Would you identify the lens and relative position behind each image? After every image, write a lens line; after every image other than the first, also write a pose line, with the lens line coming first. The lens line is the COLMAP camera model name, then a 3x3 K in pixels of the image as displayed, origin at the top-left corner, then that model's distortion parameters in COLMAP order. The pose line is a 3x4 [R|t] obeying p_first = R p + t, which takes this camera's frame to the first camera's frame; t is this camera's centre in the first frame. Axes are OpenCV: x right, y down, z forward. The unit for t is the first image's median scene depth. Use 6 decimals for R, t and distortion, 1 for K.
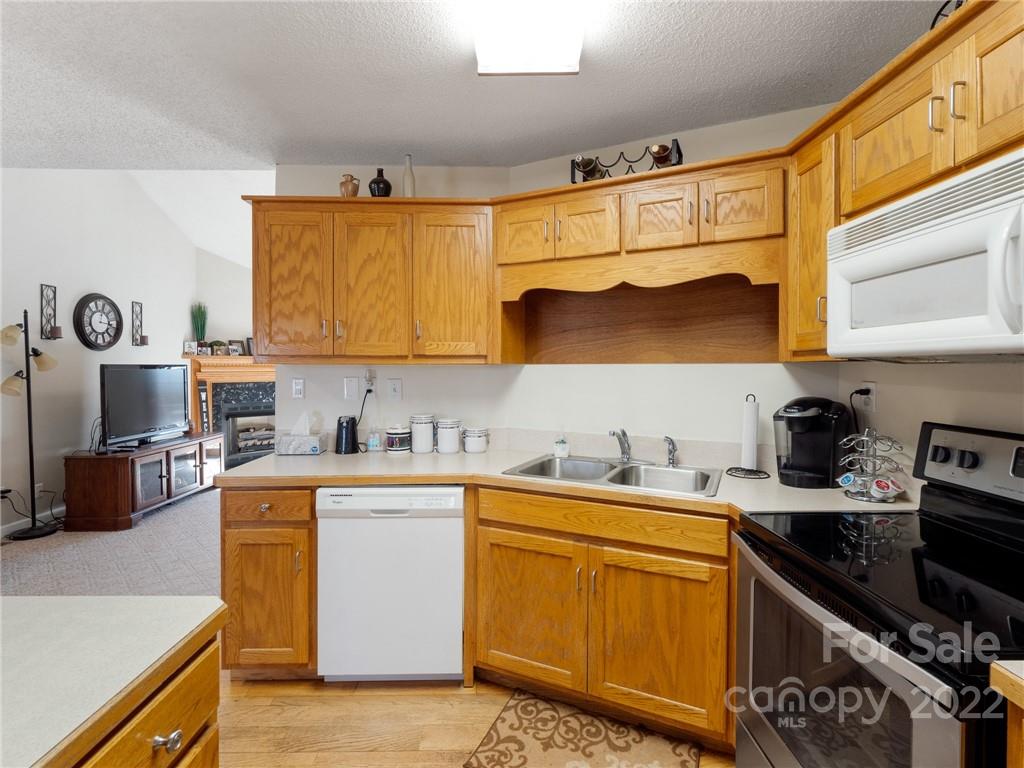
lens RADIAL K [[514.7, 0, 511.1], [0, 514.7, 368.1], [0, 0, 1]] dist [-0.001271, -0.000364]
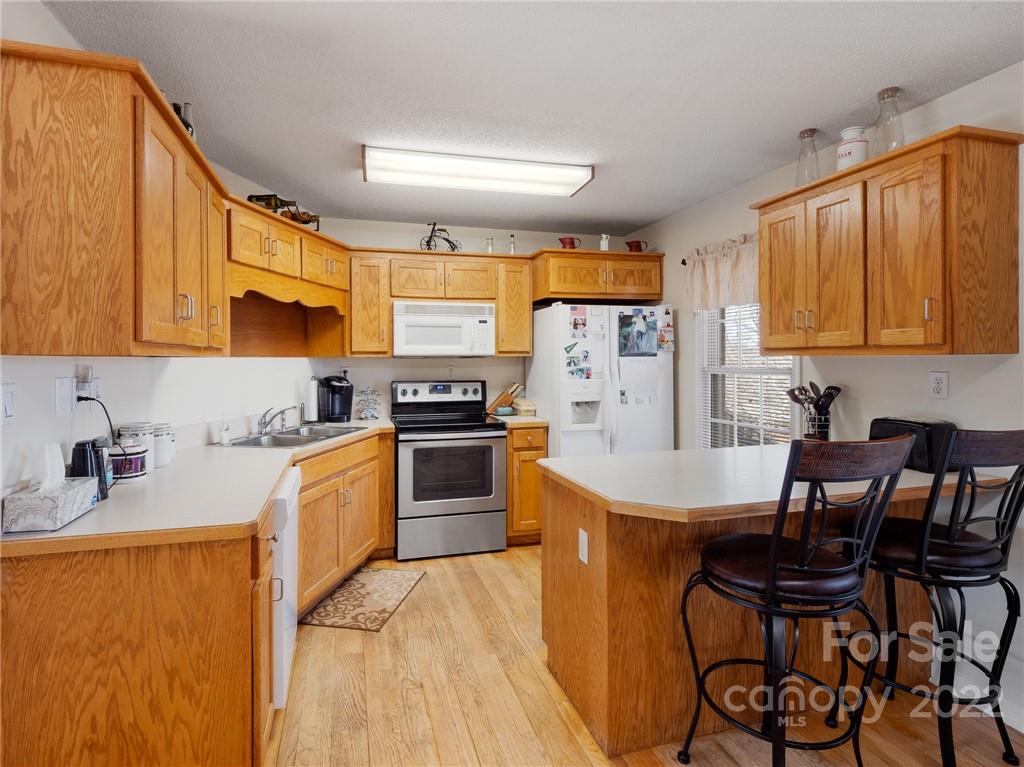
lens RADIAL K [[514.7, 0, 511.1], [0, 514.7, 367.6], [0, 0, 1]] dist [-0.001271, -0.000364]
pose [[-0.297050, -0.001562, 0.954861, -1.481587], [0.014106, 0.999882, 0.006024, 0.020917], [-0.954758, 0.015259, -0.296993, 0.986595]]
